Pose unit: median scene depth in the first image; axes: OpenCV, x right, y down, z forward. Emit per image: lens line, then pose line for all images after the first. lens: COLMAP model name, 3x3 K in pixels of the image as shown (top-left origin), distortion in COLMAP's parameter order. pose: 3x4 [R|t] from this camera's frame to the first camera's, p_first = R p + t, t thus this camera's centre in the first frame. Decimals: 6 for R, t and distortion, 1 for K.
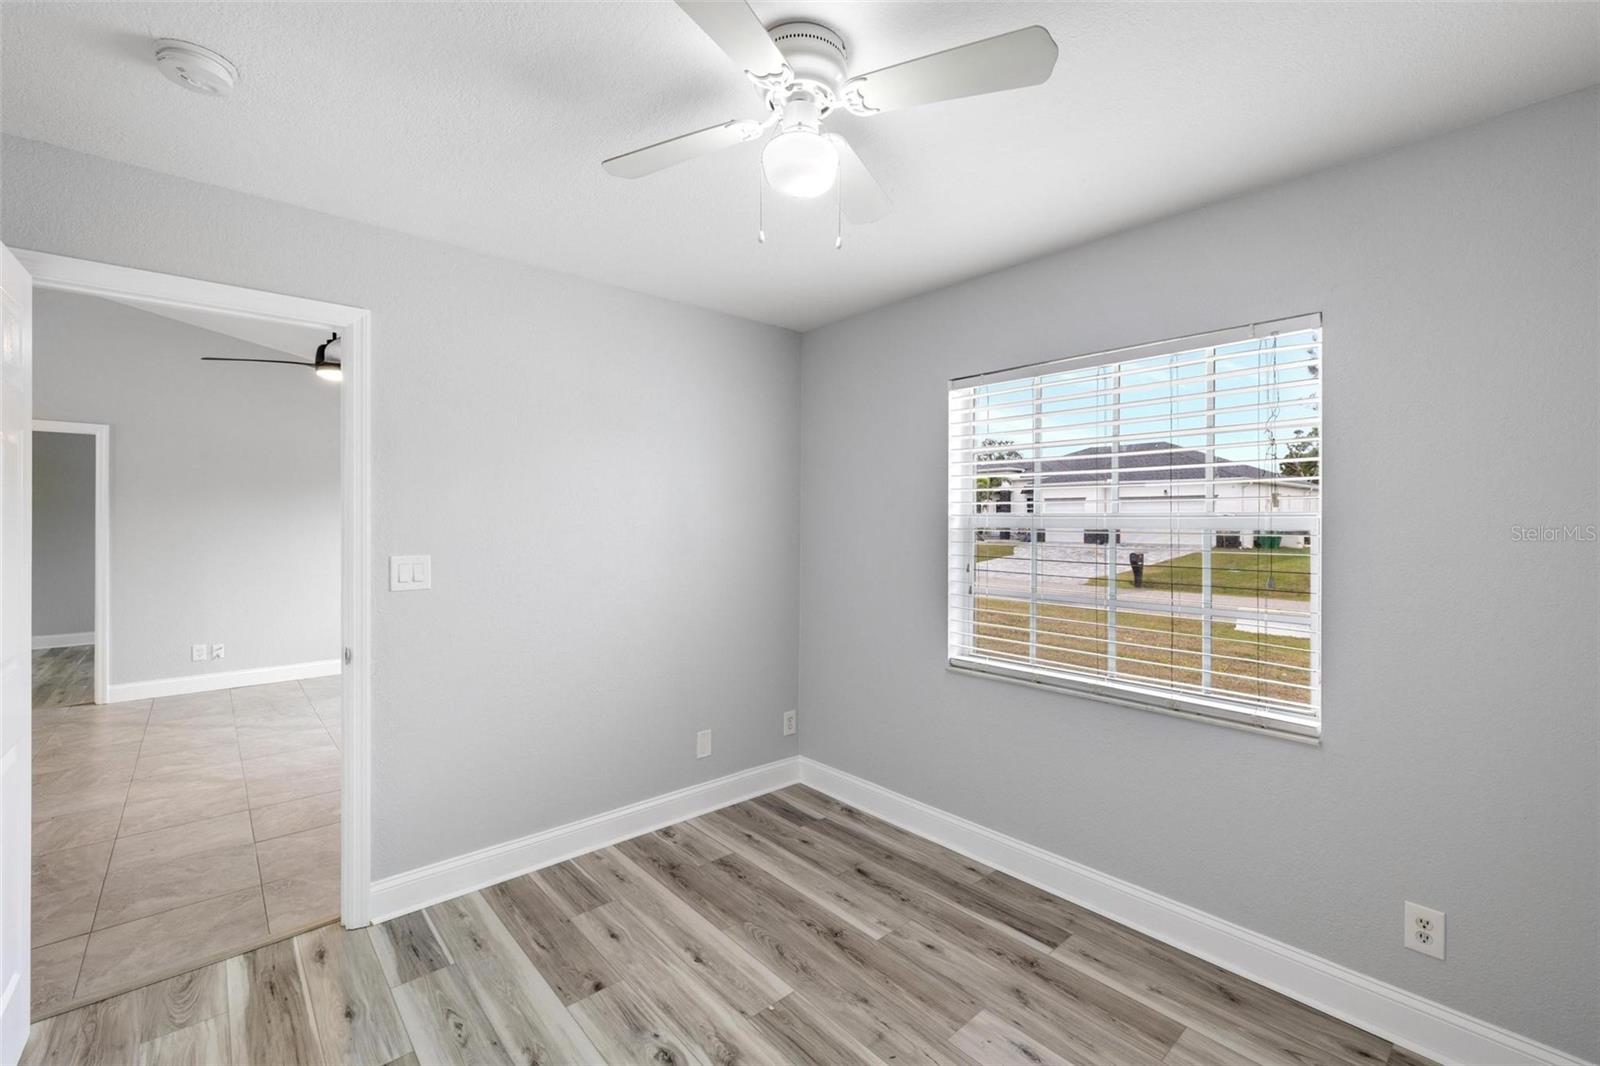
lens RADIAL K [[679.3, 0, 805.1], [0, 679.3, 523.8], [0, 0, 1]] dist [0.008597, -0.001209]
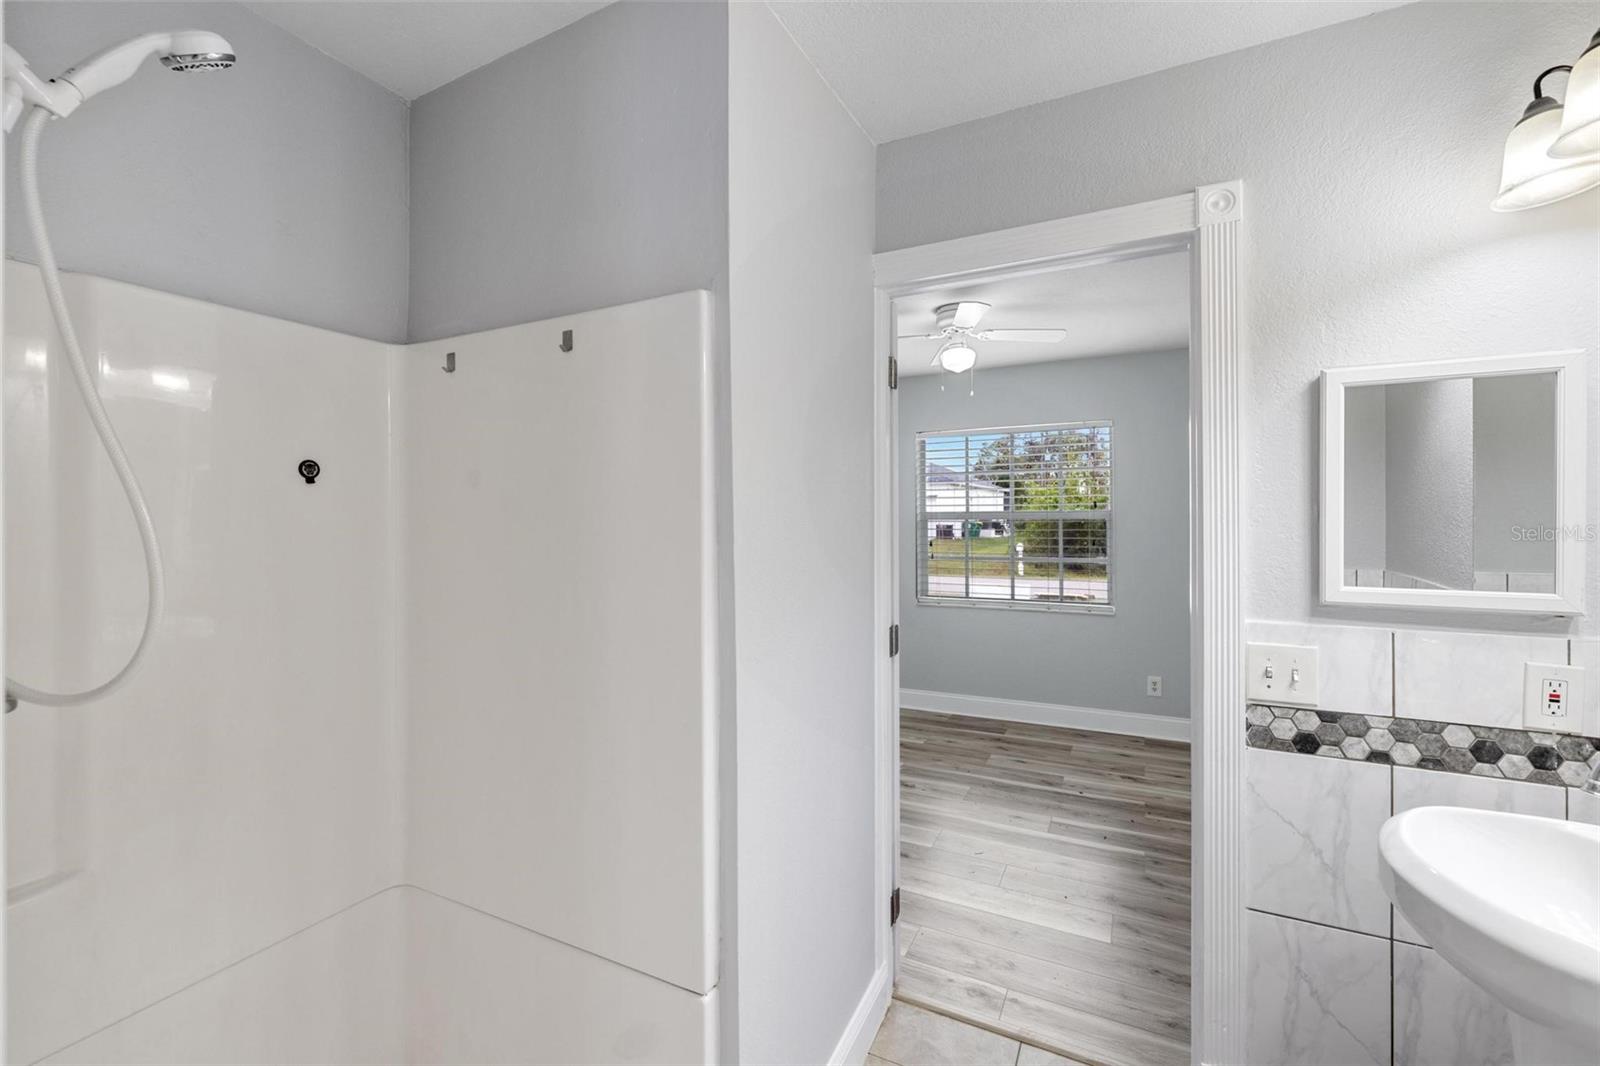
lens RADIAL K [[679.3, 0, 801.7], [0, 679.3, 526.7], [0, 0, 1]] dist [0.008597, -0.001209]
pose [[0.928572, -0.015241, 0.370838, -0.975139], [0.013075, 0.999880, 0.008353, 0.005849], [-0.370921, -0.002908, 0.928660, -0.652589]]
